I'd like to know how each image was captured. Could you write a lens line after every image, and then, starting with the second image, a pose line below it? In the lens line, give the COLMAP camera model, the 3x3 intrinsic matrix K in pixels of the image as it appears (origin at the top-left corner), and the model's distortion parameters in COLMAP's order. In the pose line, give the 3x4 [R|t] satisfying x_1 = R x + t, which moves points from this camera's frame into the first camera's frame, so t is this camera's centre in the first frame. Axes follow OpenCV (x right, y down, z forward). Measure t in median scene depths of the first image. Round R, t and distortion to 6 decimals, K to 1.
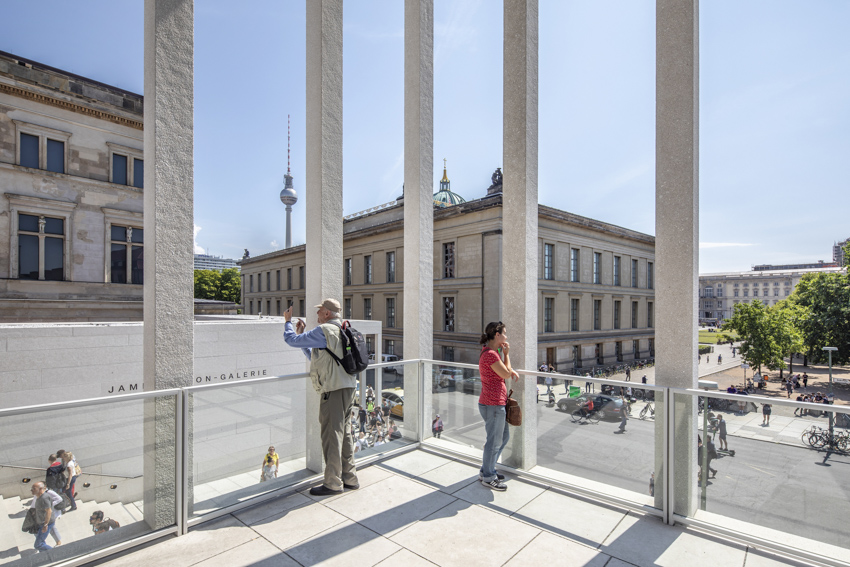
lens RADIAL K [[424.5, 0, 420.7], [0, 424.5, 309.8], [0, 0, 1]] dist [-0.000075, -0.001795]
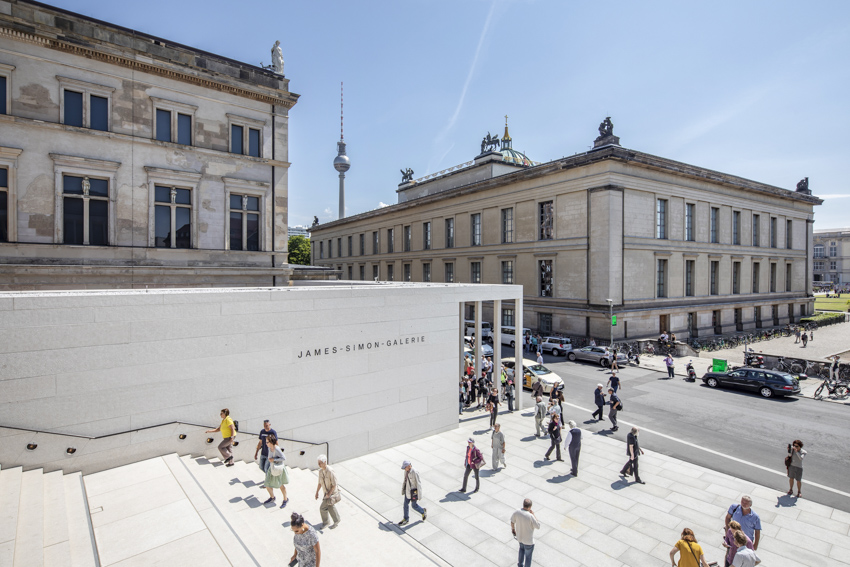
lens RADIAL K [[435.6, 0, 406.8], [0, 435.6, 276.2], [0, 0, 1]] dist [-0.000324, -0.000728]
pose [[0.989080, -0.008099, -0.147158, -0.116668], [0.008392, 0.999964, 0.001367, 0.002105], [0.147142, -0.002587, 0.989112, 0.011908]]
